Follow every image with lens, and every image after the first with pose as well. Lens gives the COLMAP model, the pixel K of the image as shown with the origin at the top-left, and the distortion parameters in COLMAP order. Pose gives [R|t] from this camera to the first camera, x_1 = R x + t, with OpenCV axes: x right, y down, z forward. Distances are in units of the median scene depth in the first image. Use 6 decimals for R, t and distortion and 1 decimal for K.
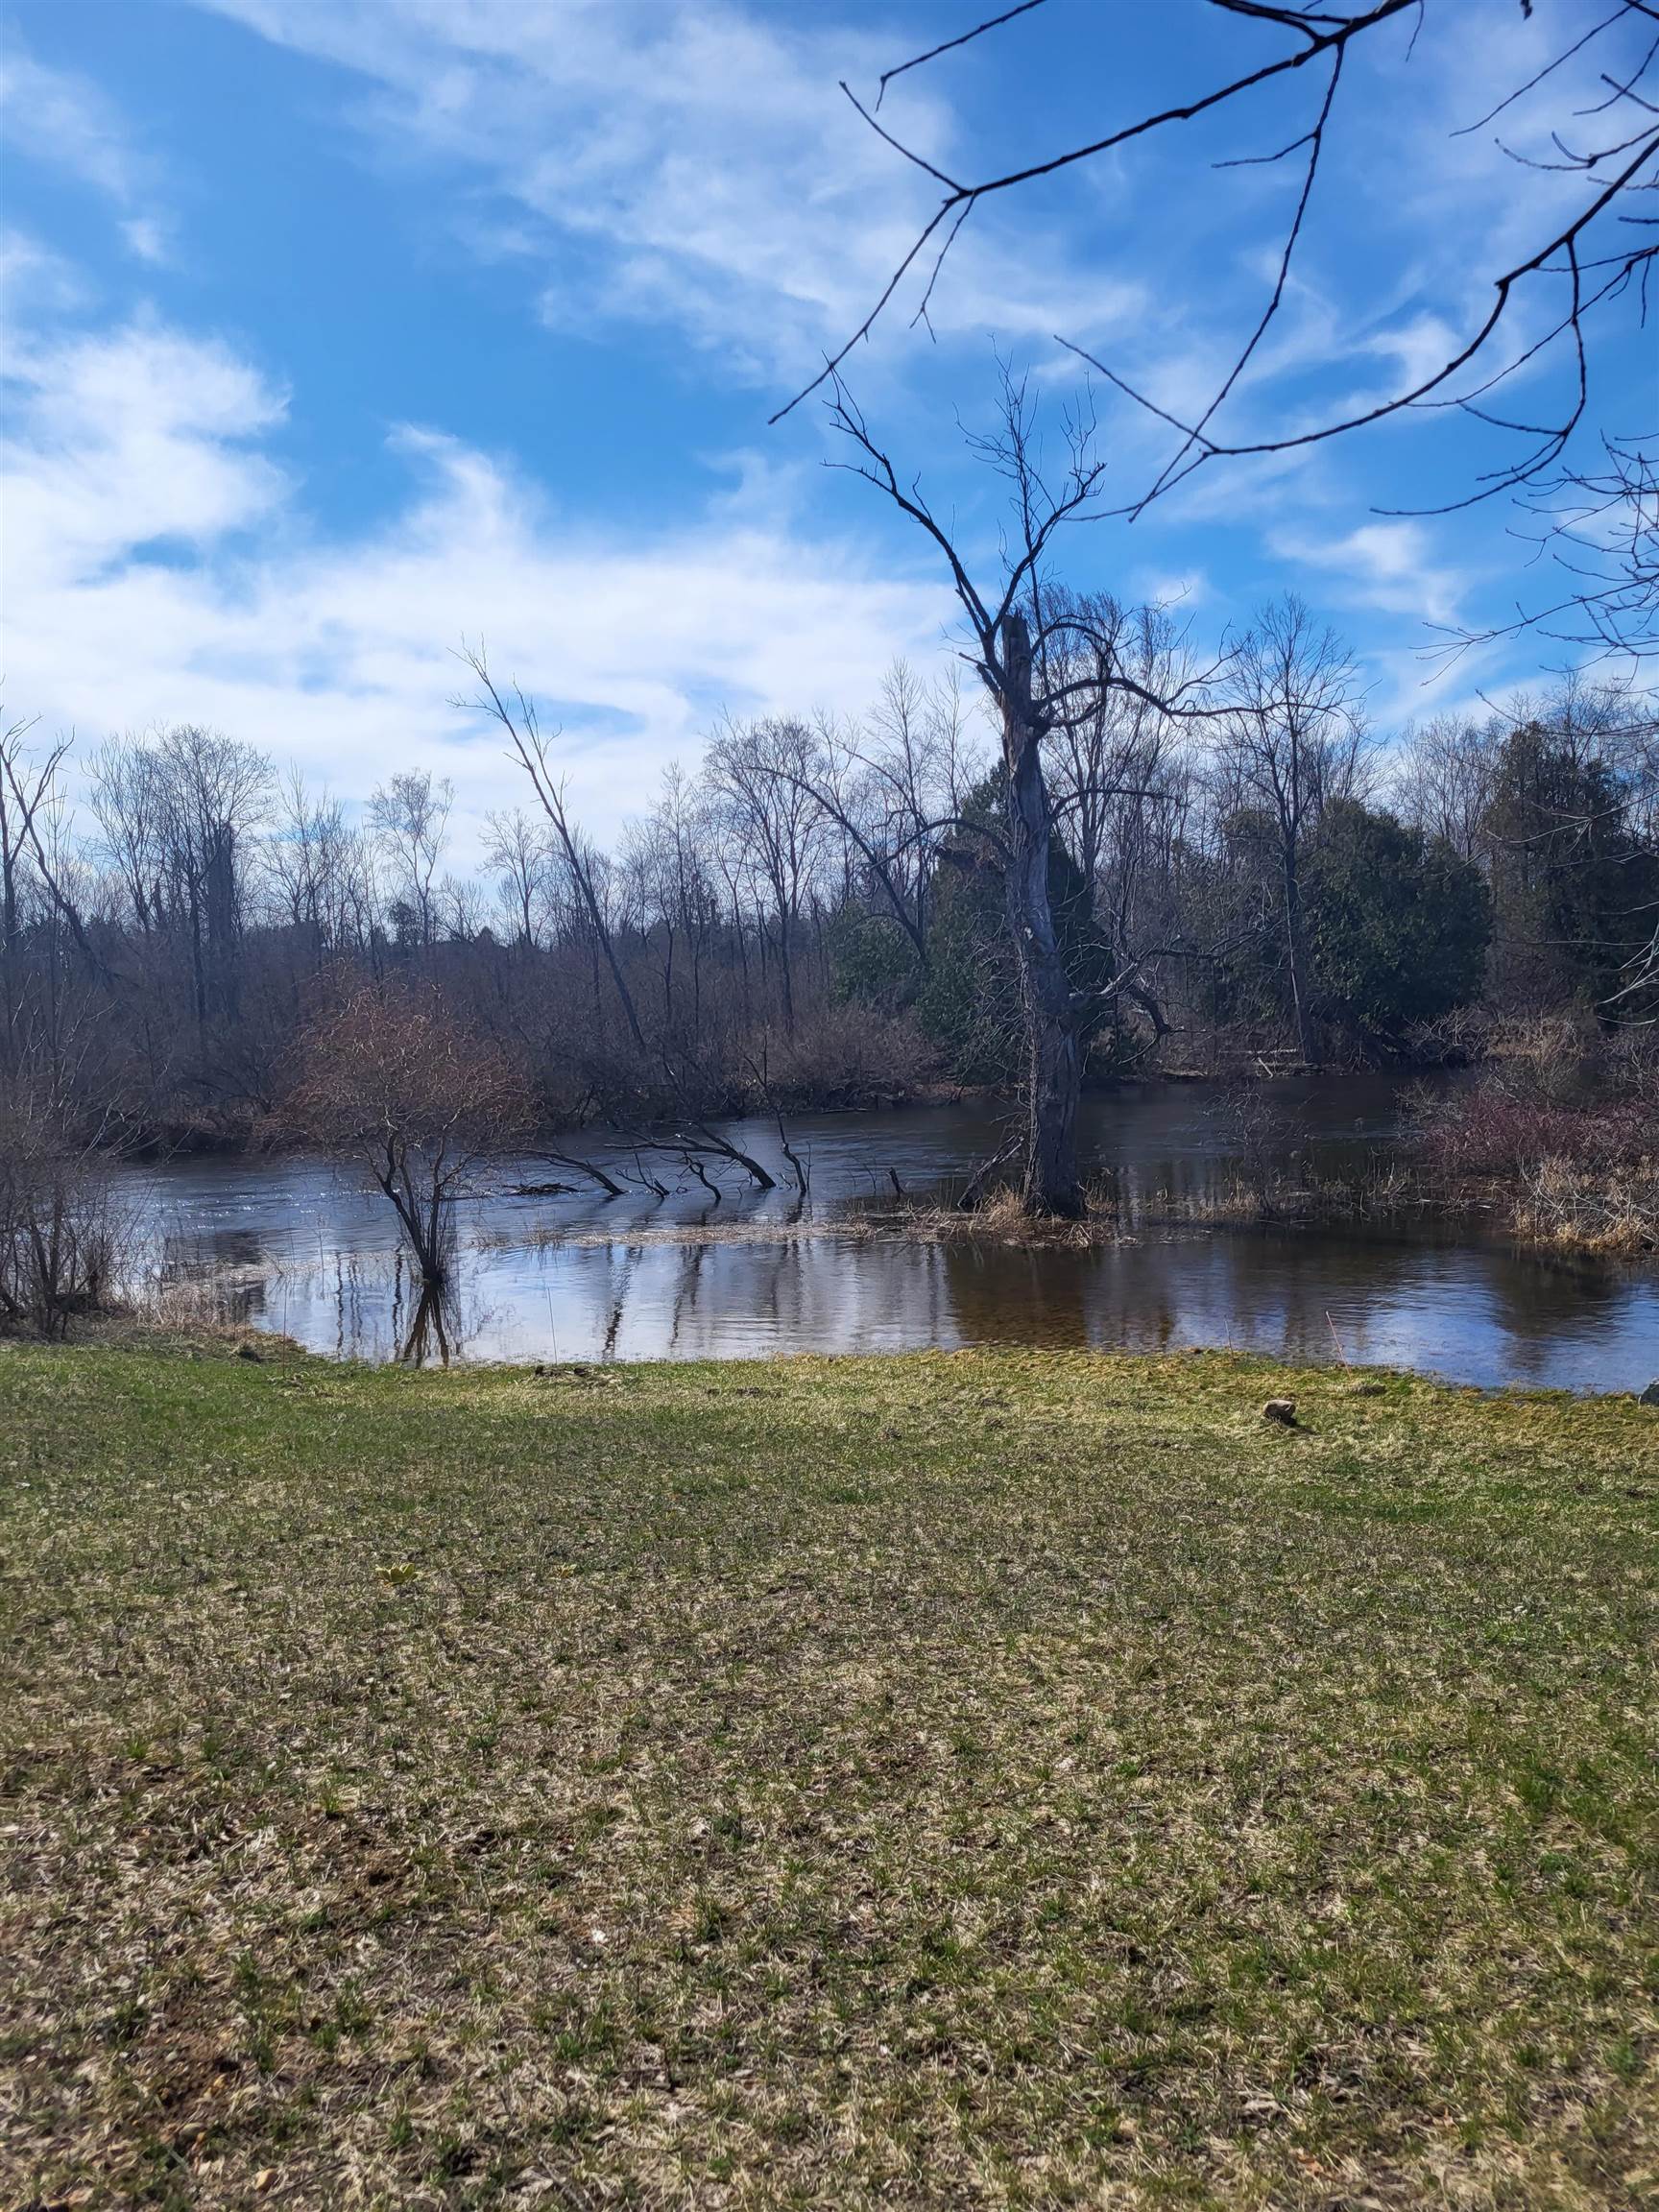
lens RADIAL K [[1642.1, 0, 819.5], [0, 1642.1, 1097.0], [0, 0, 1]] dist [0.053808, -0.043962]
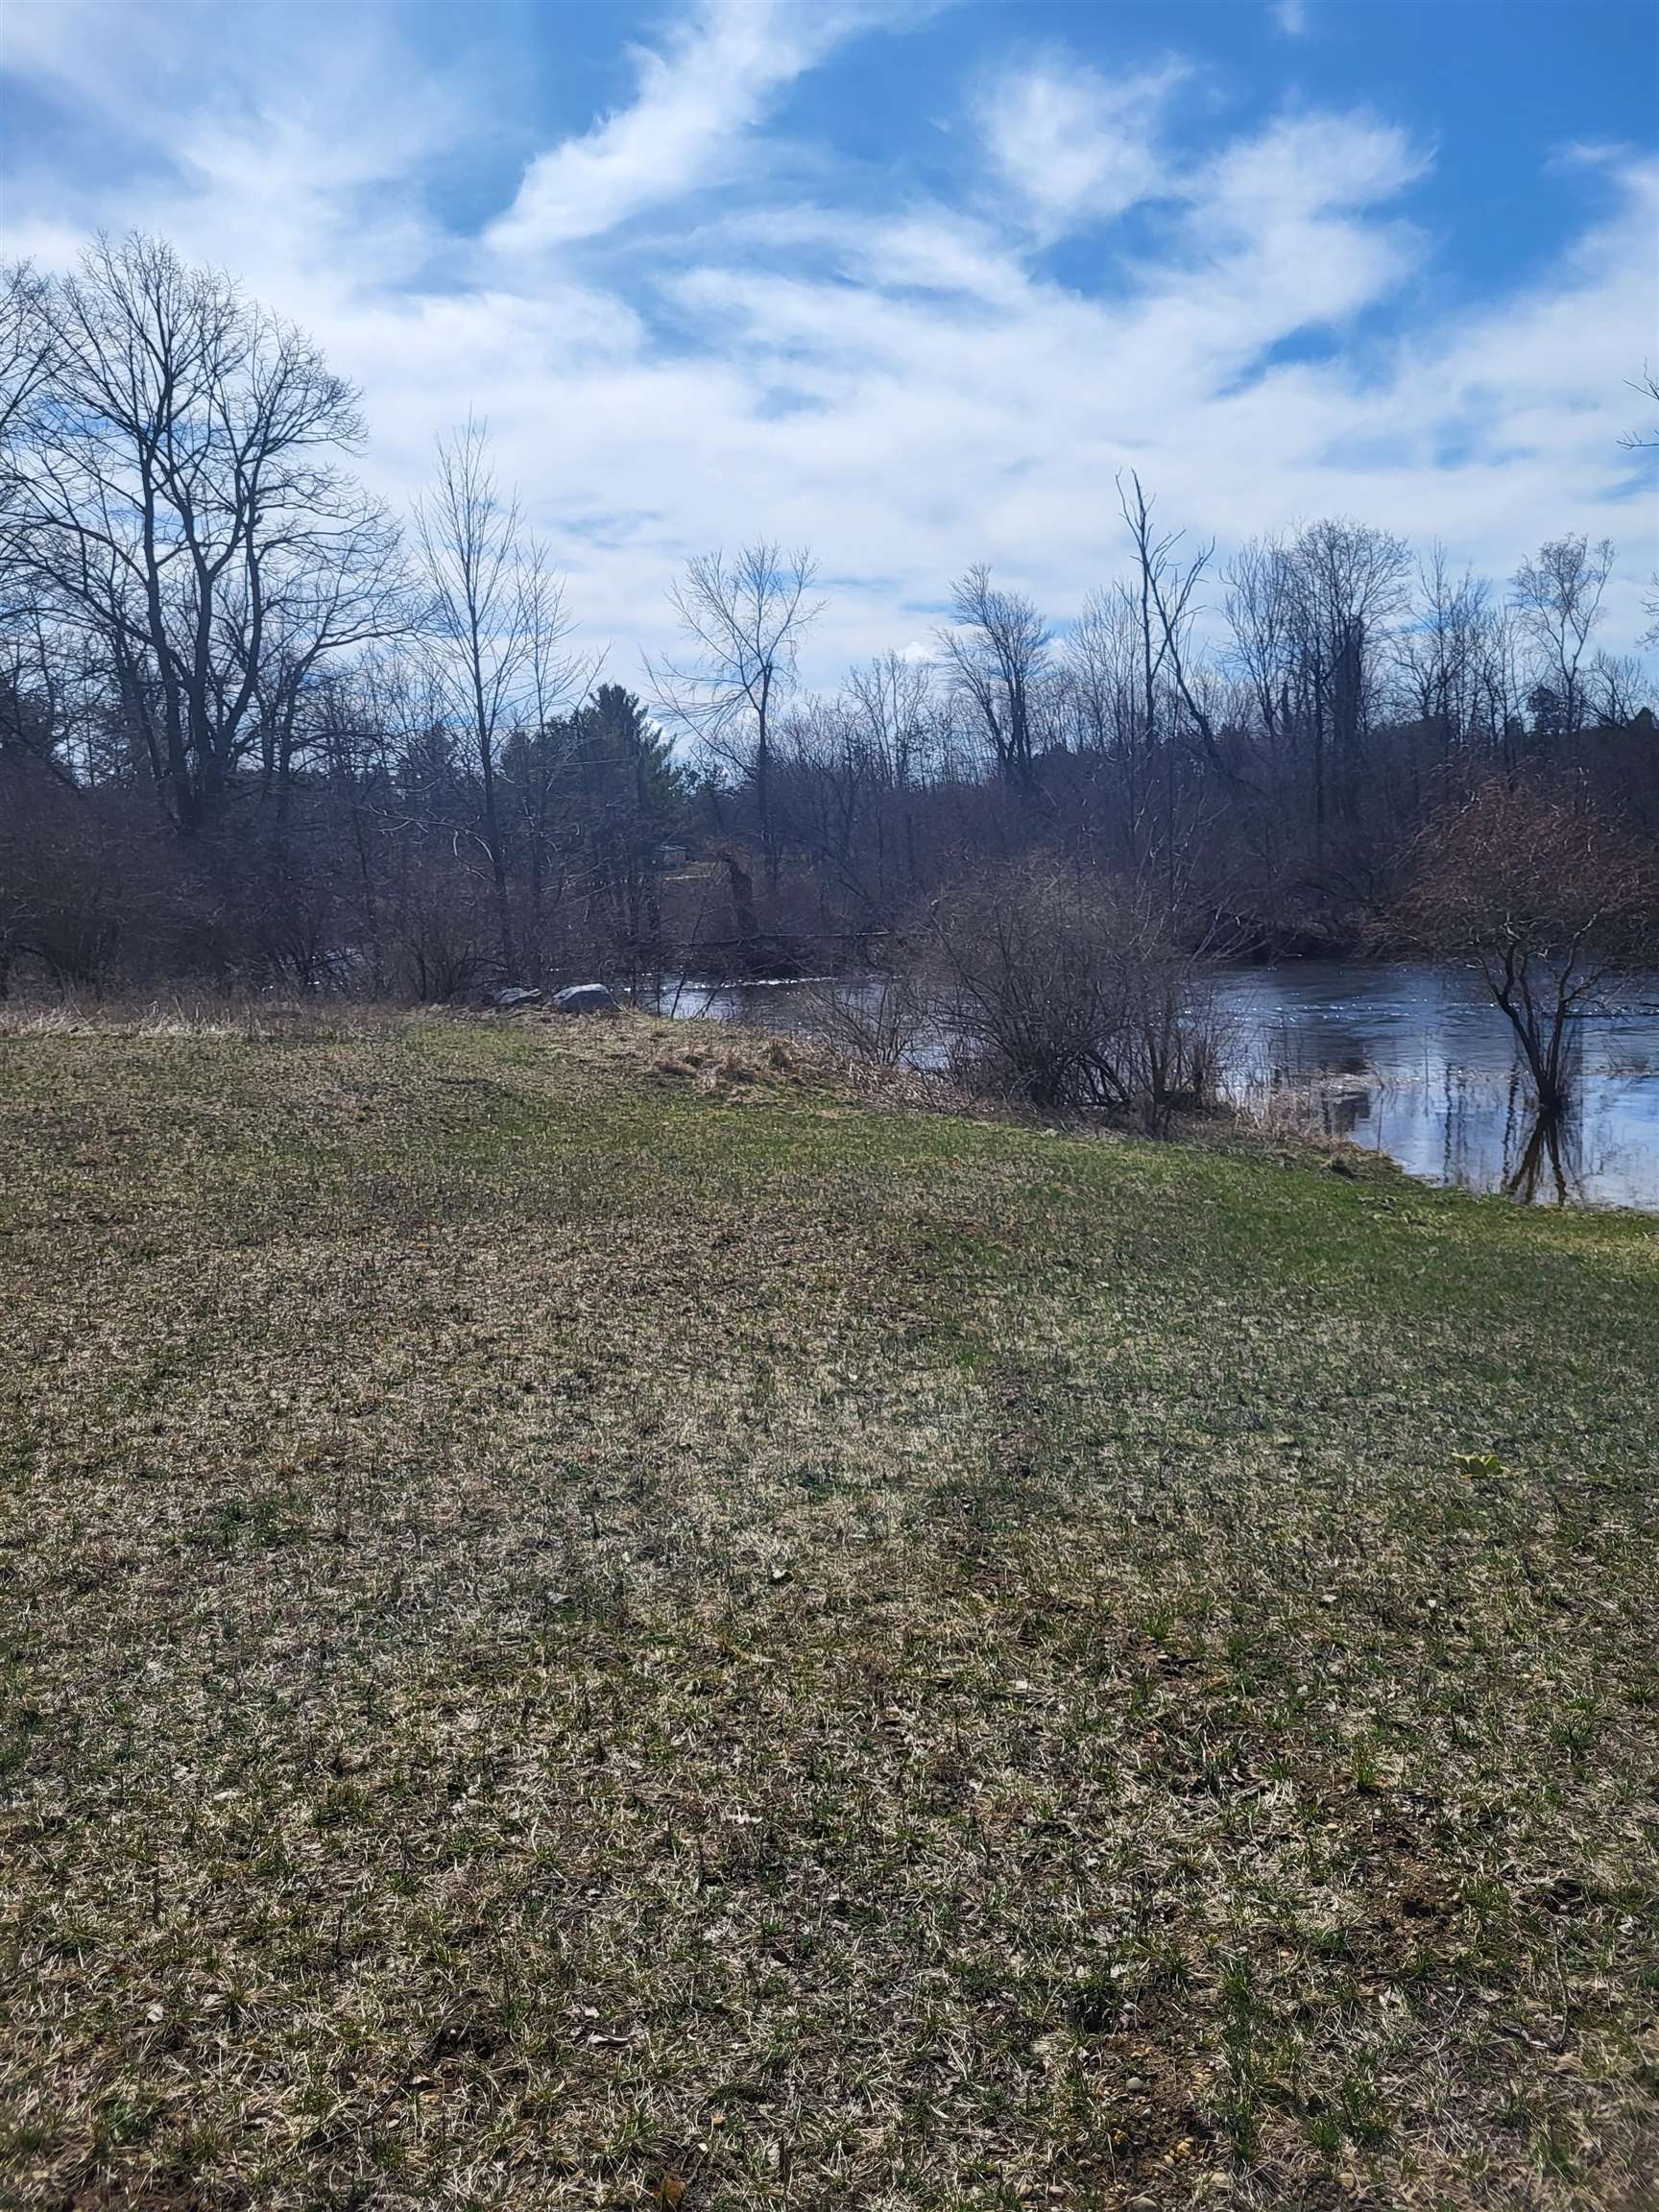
lens RADIAL K [[1642.1, 0, 819.5], [0, 1642.1, 1097.0], [0, 0, 1]] dist [0.053808, -0.043962]
pose [[0.795234, 0.075890, -0.601534, -0.031924], [-0.004726, 0.992881, 0.119014, 0.001840], [0.606284, -0.091801, 0.789932, 0.167969]]
